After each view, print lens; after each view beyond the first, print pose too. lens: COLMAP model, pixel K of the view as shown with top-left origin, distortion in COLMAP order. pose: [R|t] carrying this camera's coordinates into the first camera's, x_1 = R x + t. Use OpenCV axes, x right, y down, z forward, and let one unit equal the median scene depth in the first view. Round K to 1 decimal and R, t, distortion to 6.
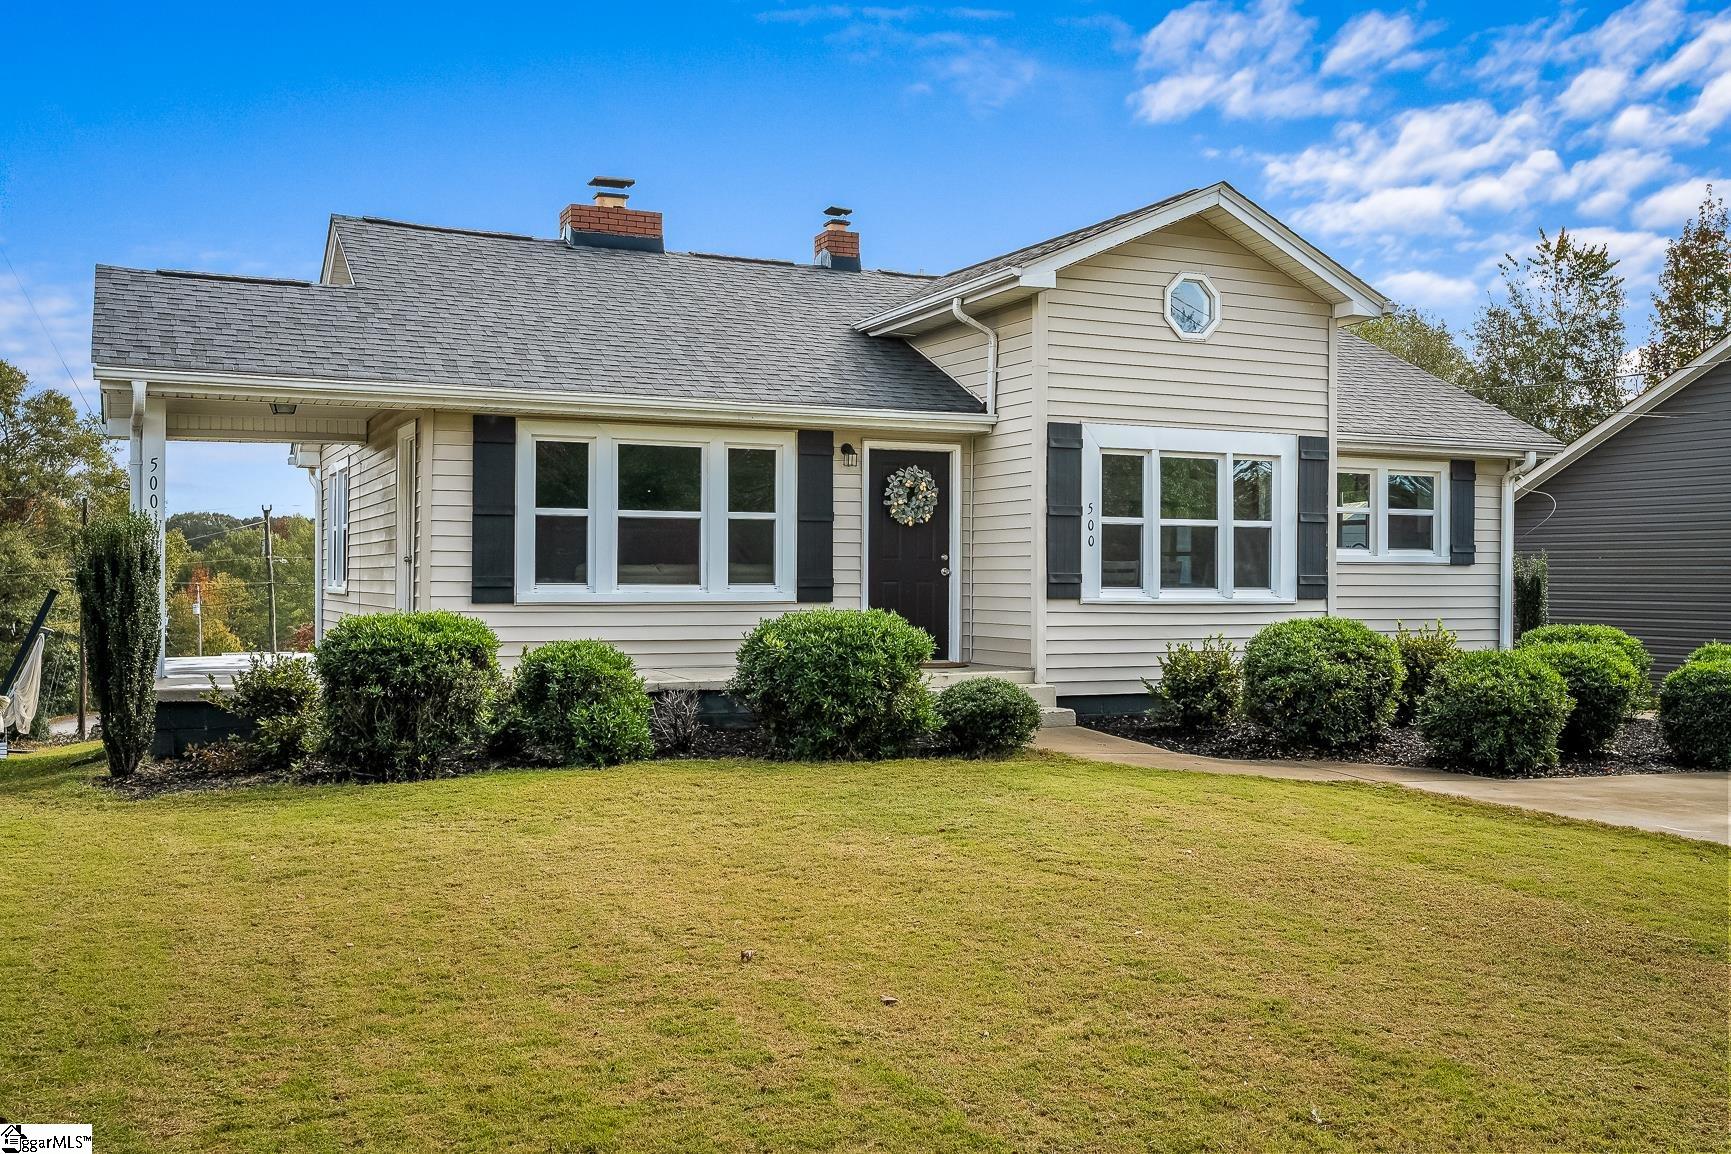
lens RADIAL K [[1641.7, 0, 866.0], [0, 1641.7, 577.9], [0, 0, 1]] dist [-0.000867, 0.000000]
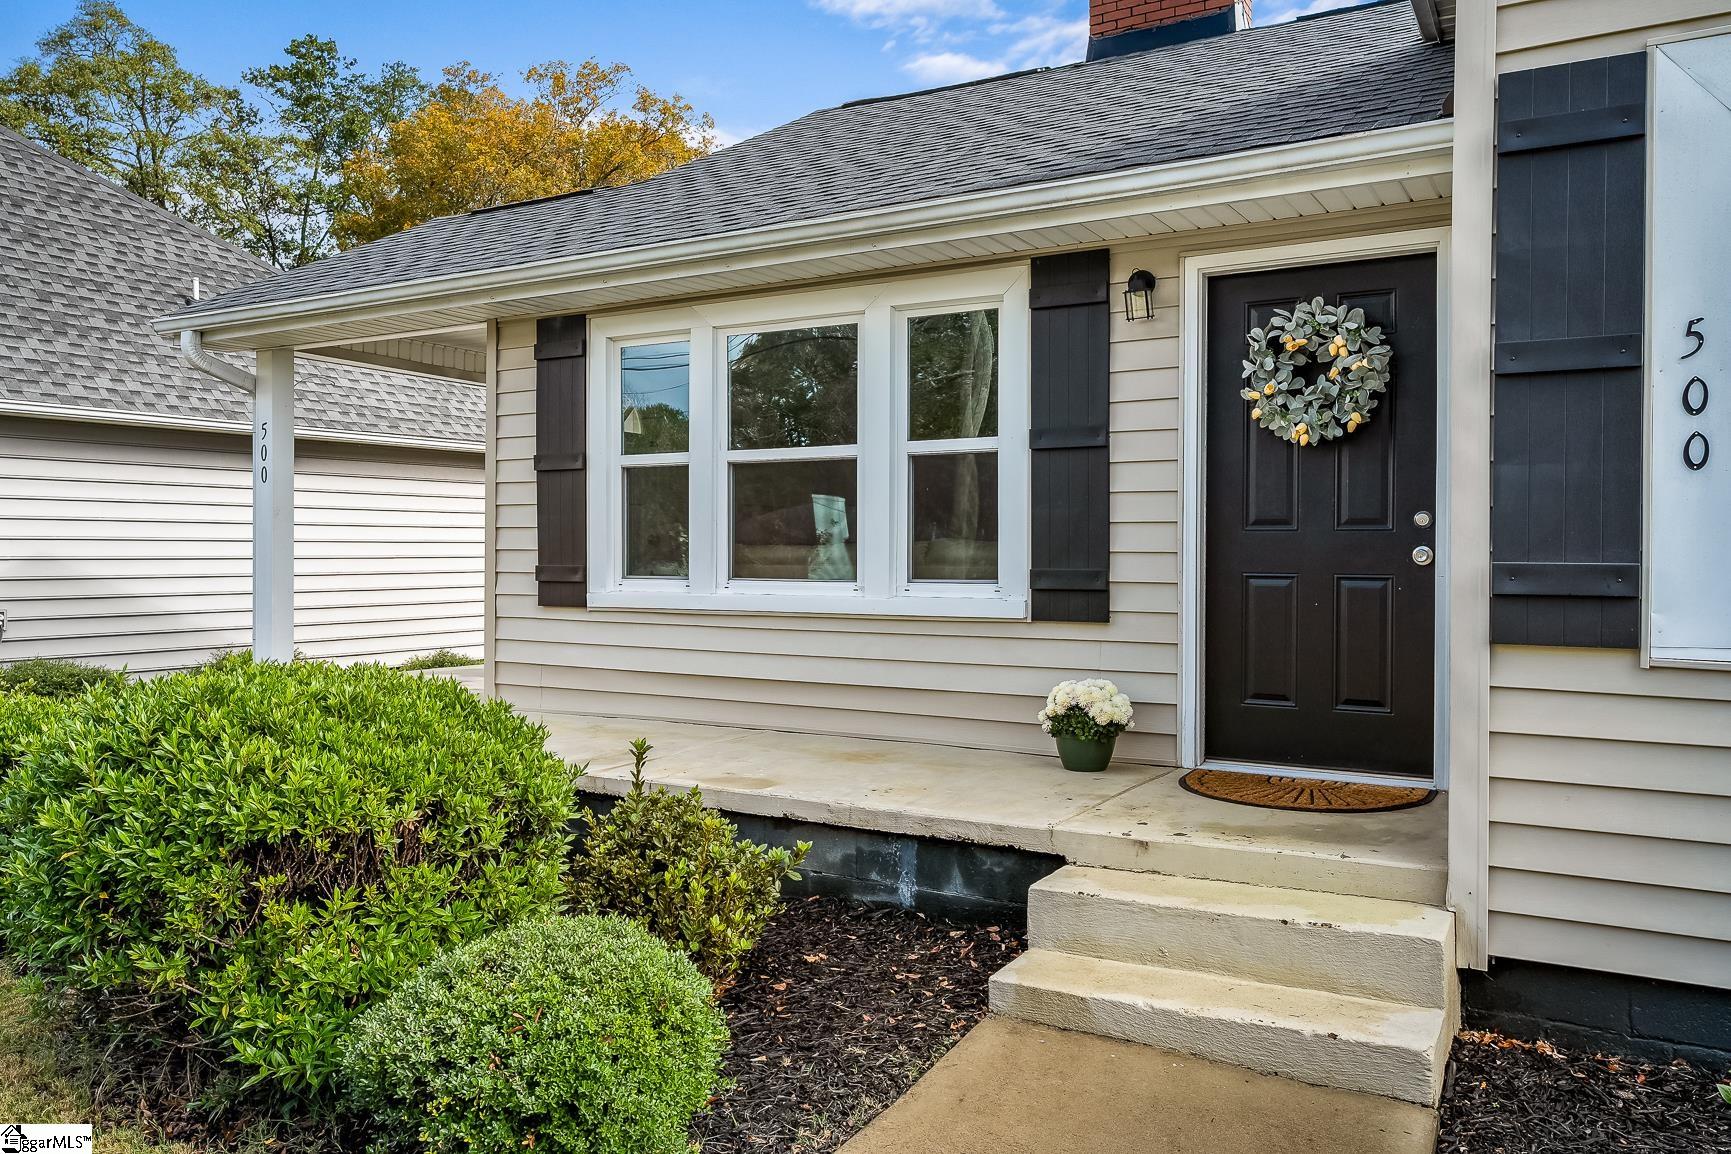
lens RADIAL K [[1311.7, 0, 865.7], [0, 1311.7, 571.8], [0, 0, 1]] dist [0.005461, -0.000161]
pose [[0.550808, 0.007889, -0.834595, 0.250150], [-0.001521, 0.999963, 0.008449, -0.002560], [0.834631, -0.003385, 0.550799, 0.750214]]
